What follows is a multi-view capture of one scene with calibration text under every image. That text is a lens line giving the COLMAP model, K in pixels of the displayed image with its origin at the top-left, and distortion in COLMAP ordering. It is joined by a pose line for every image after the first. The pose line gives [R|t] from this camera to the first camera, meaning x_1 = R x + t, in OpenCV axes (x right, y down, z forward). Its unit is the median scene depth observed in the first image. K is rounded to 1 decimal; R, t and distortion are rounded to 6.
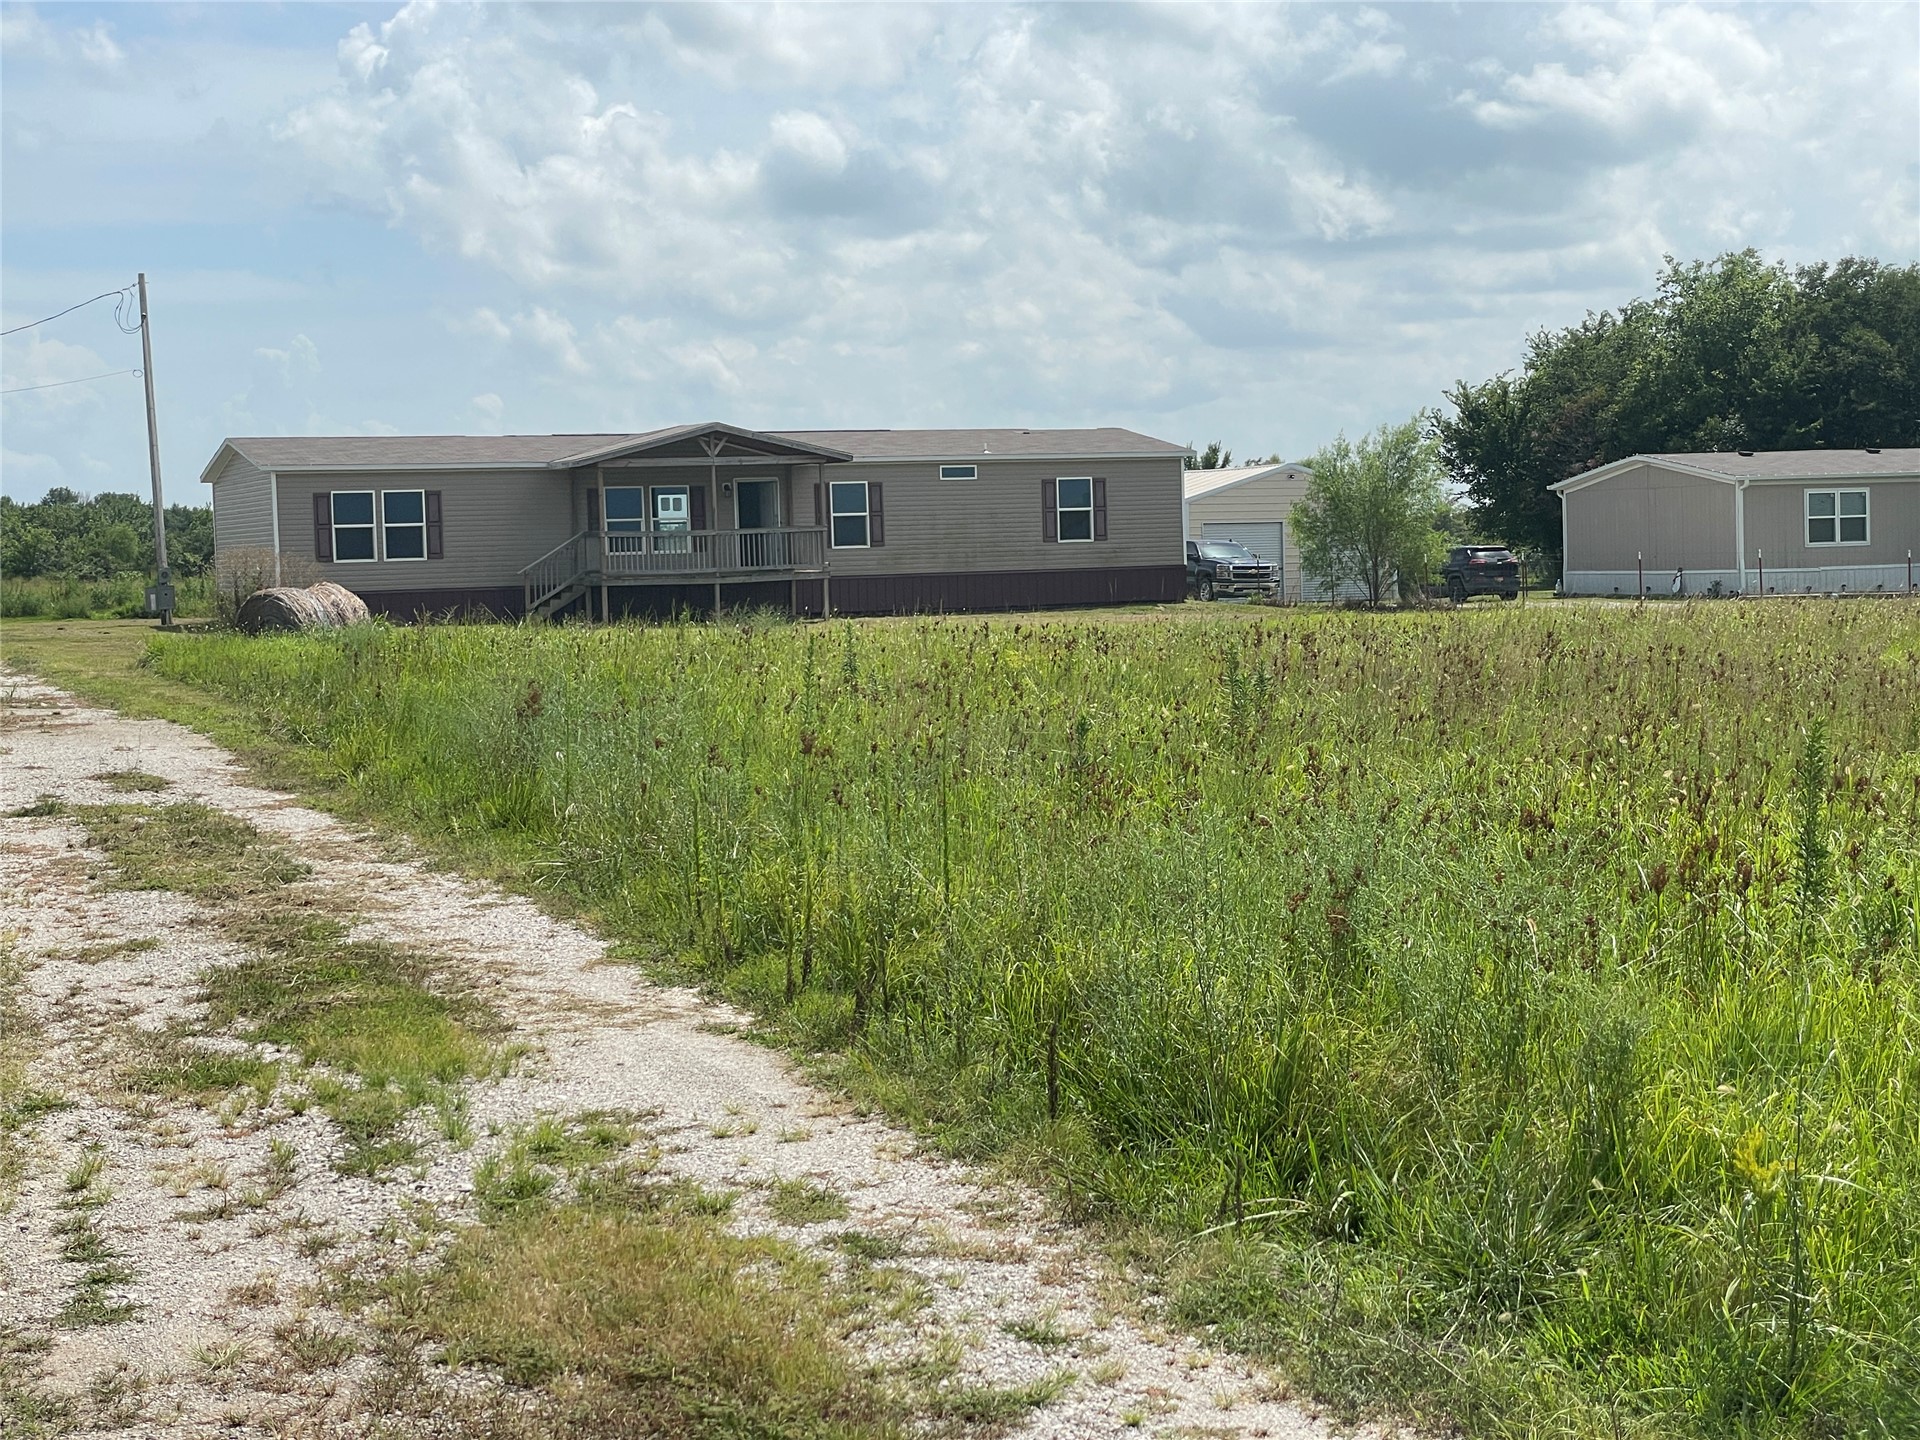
lens RADIAL K [[3013.6, 0, 959.5], [0, 3013.6, 720.1], [0, 0, 1]] dist [-0.051289, 0.000000]
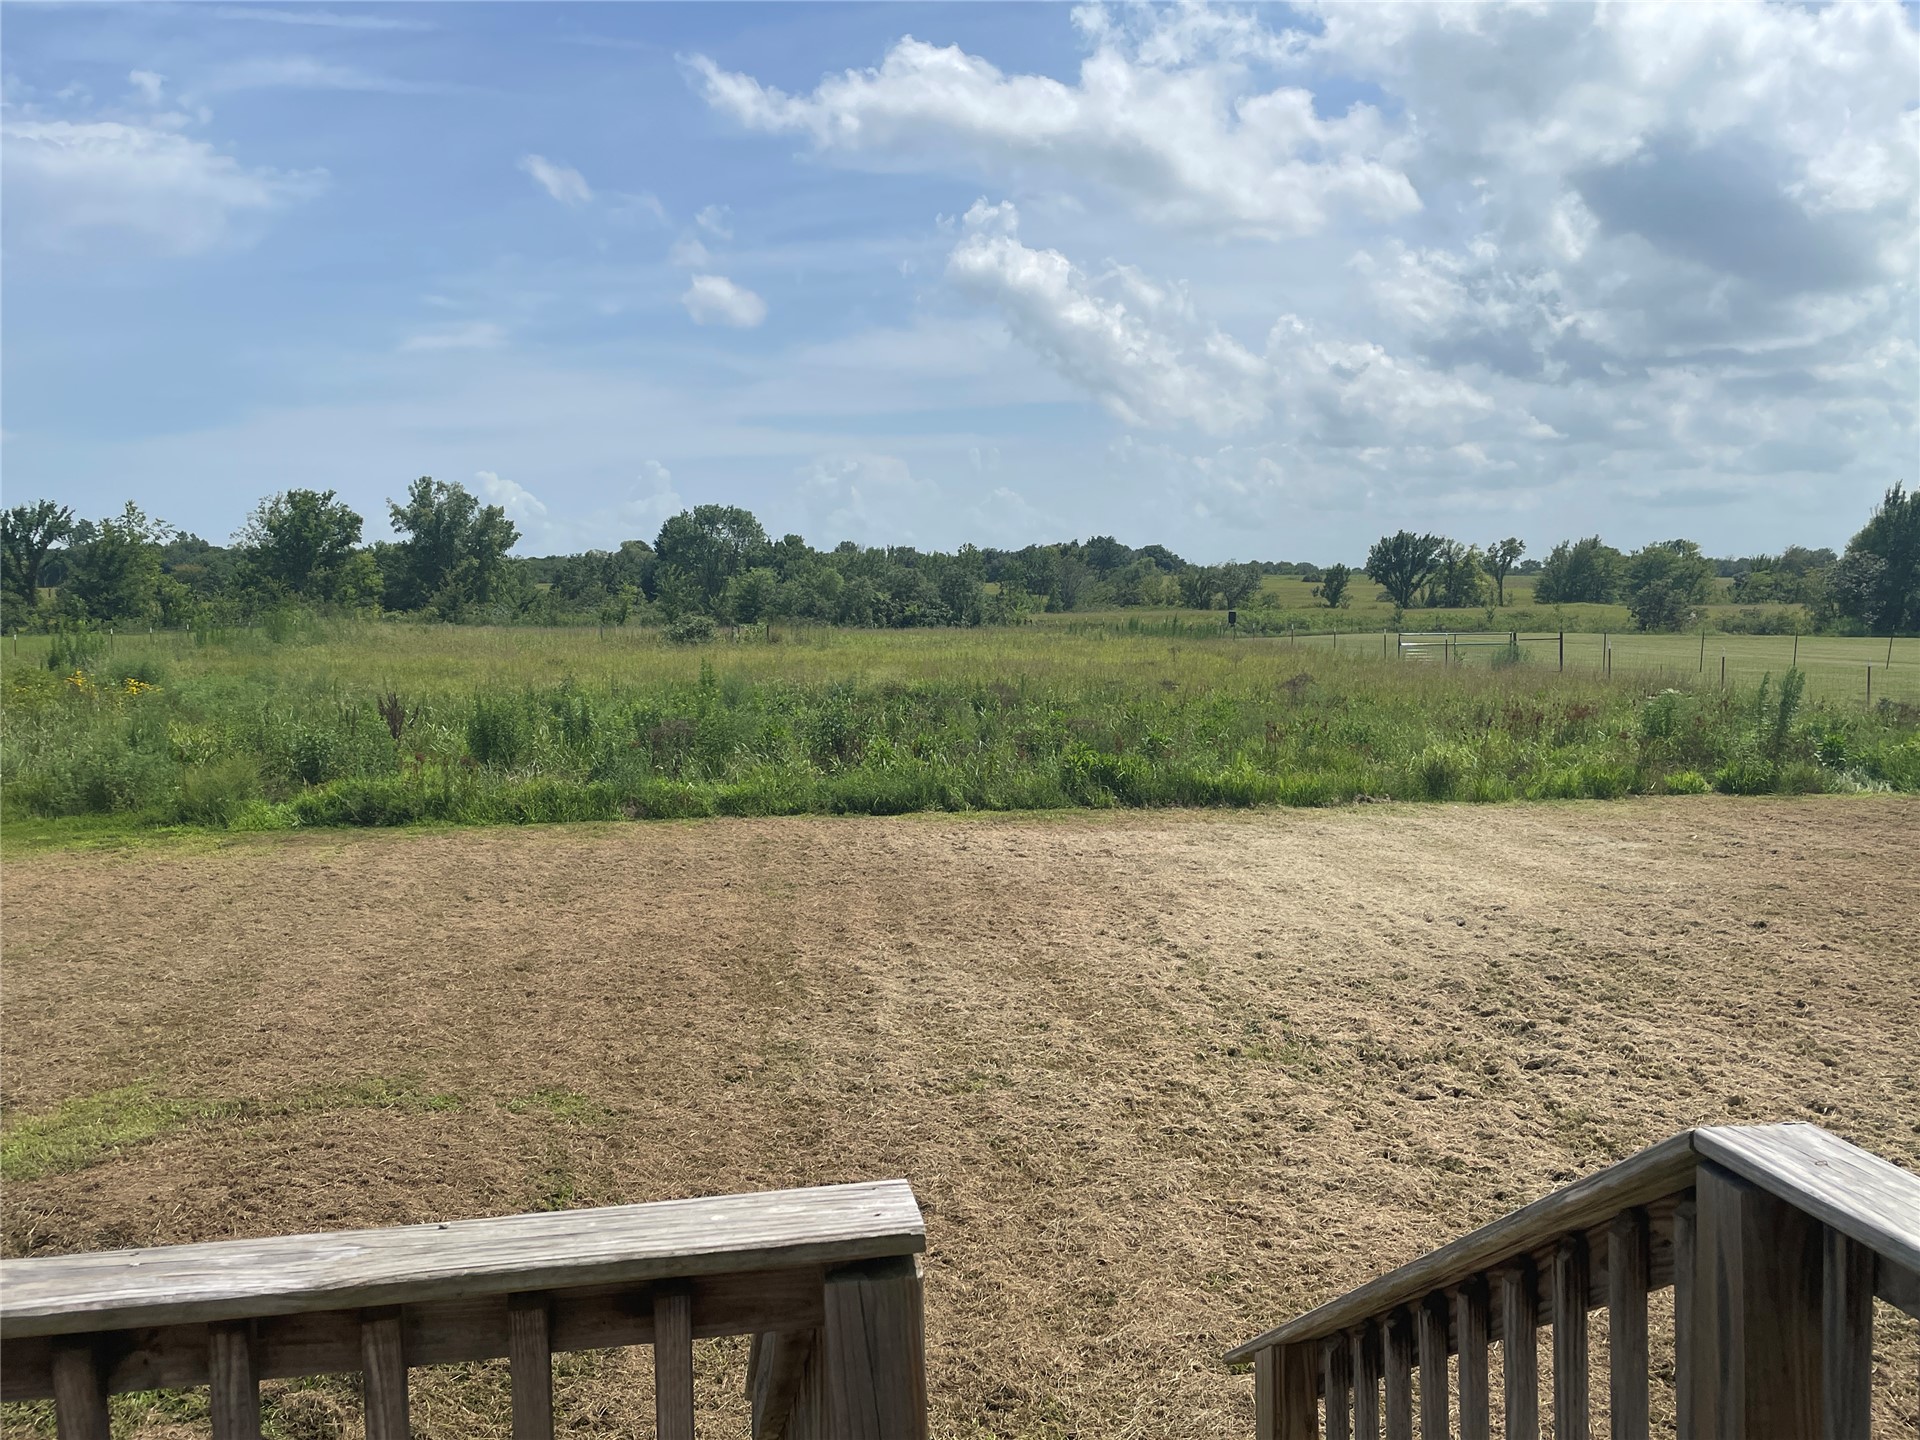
lens RADIAL K [[1636.7, 0, 960.0], [0, 1636.7, 714.3], [0, 0, 1]] dist [0.006933, 0.006713]
pose [[0.967618, 0.019238, -0.251684, -0.142178], [-0.012395, 0.999510, 0.028745, -0.054826], [0.252113, -0.024694, 0.967383, 0.806062]]
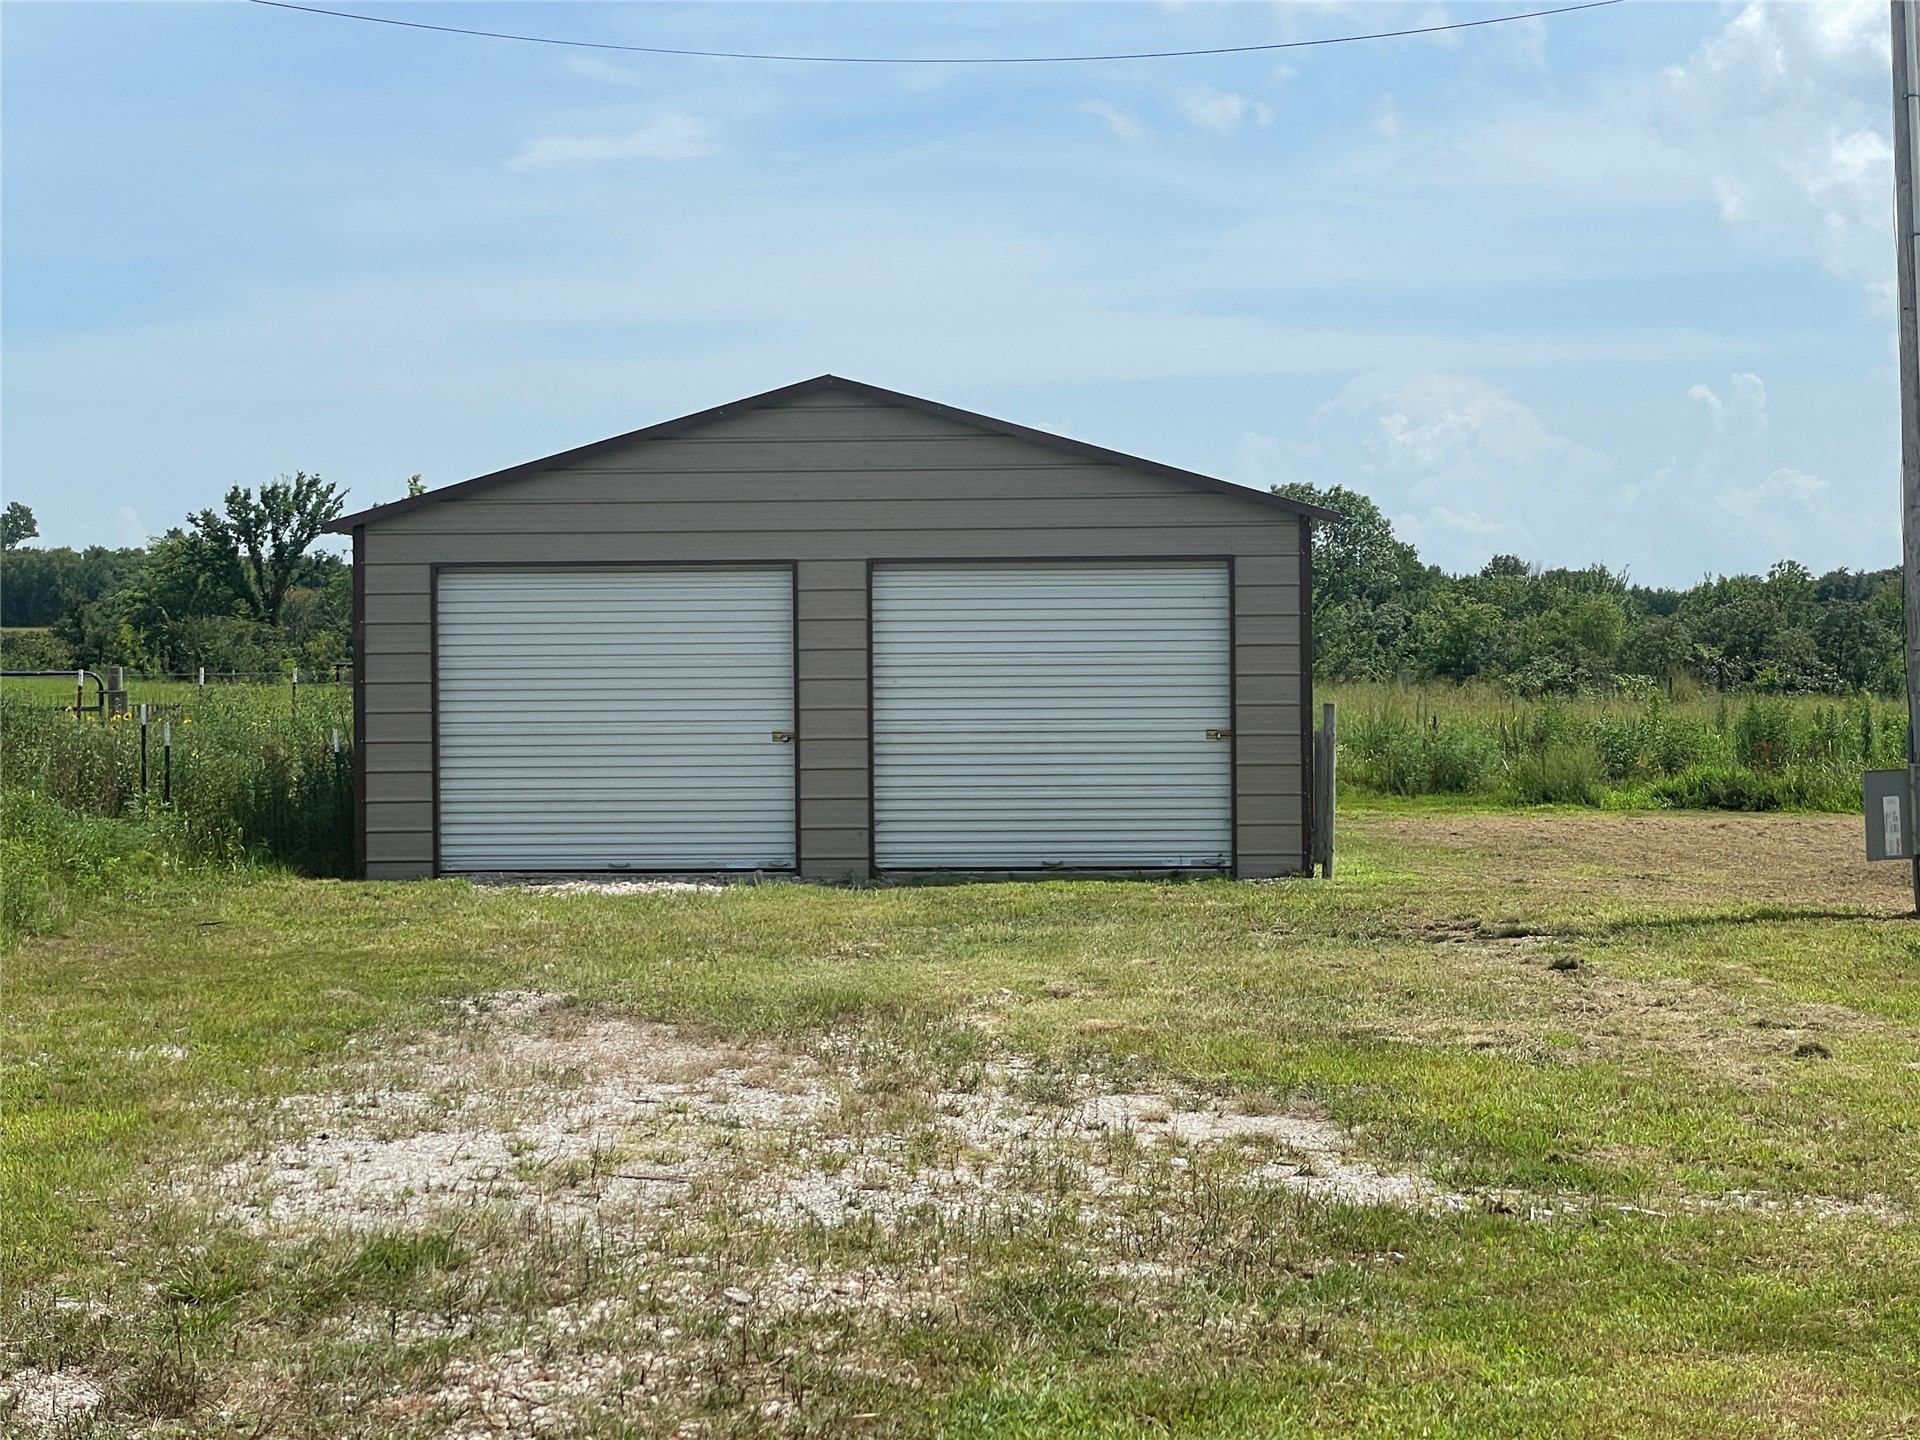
lens RADIAL K [[3538.7, 0, 959.7], [0, 3538.7, 722.0], [0, 0, 1]] dist [0.086851, 0.000000]
pose [[0.903935, 0.021246, -0.427142, -0.163163], [-0.035799, 0.999019, -0.026069, -0.029212], [0.426169, 0.038856, 0.903809, 0.530833]]
